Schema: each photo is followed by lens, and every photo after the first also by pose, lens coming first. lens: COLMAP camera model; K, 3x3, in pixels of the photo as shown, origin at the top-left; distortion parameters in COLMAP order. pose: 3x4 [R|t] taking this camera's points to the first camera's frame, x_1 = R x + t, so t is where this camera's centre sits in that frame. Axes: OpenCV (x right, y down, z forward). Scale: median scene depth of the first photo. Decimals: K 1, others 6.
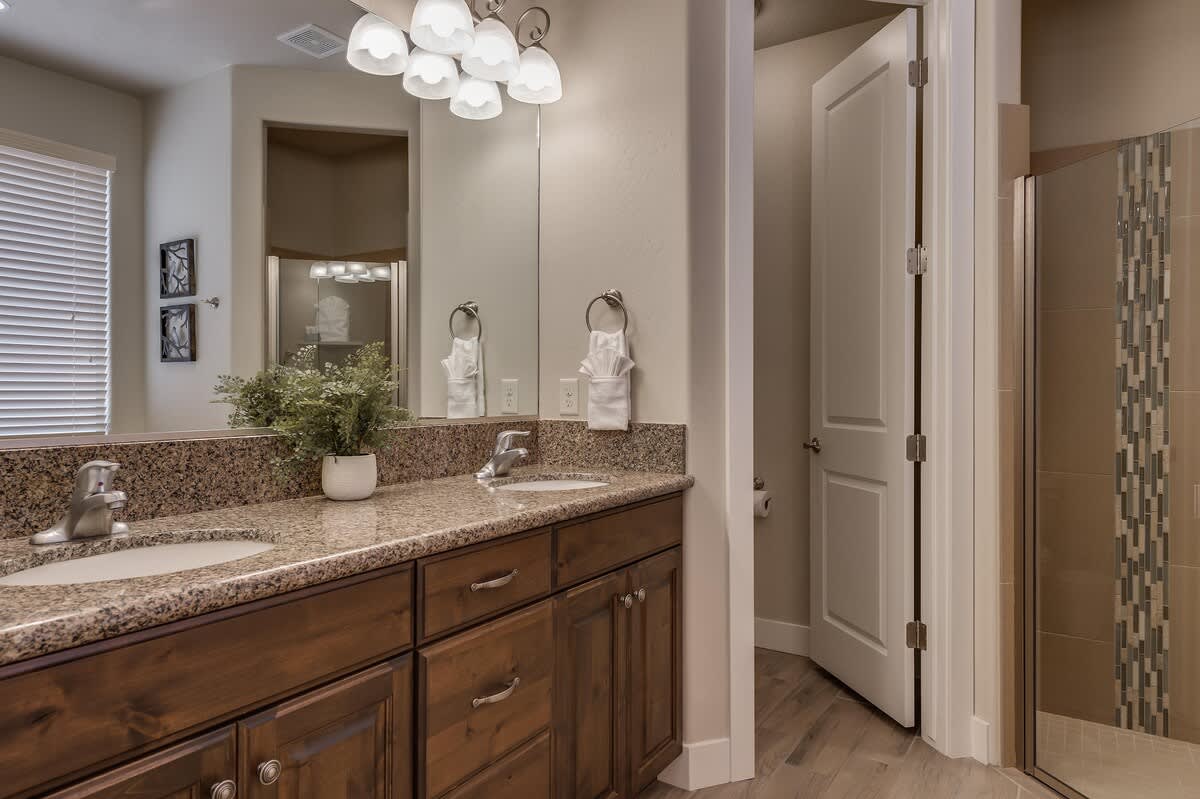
lens RADIAL K [[744.5, 0, 595.8], [0, 744.5, 395.0], [0, 0, 1]] dist [0.021429, -0.004587]
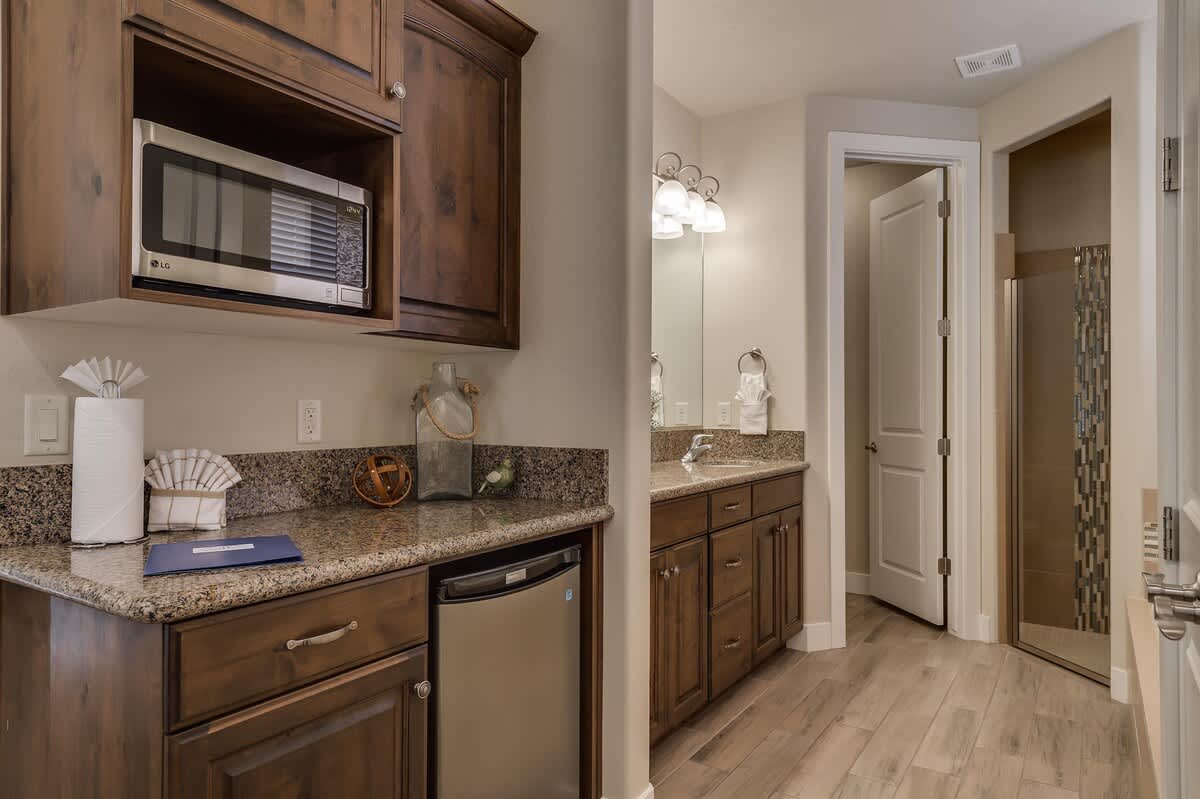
lens RADIAL K [[744.5, 0, 604.3], [0, 744.5, 403.7], [0, 0, 1]] dist [0.021429, -0.004587]
pose [[0.999935, 0.001317, -0.011318, -0.267785], [-0.001430, 0.999949, -0.009984, -0.003089], [0.011305, 0.009999, 0.999886, -0.580705]]
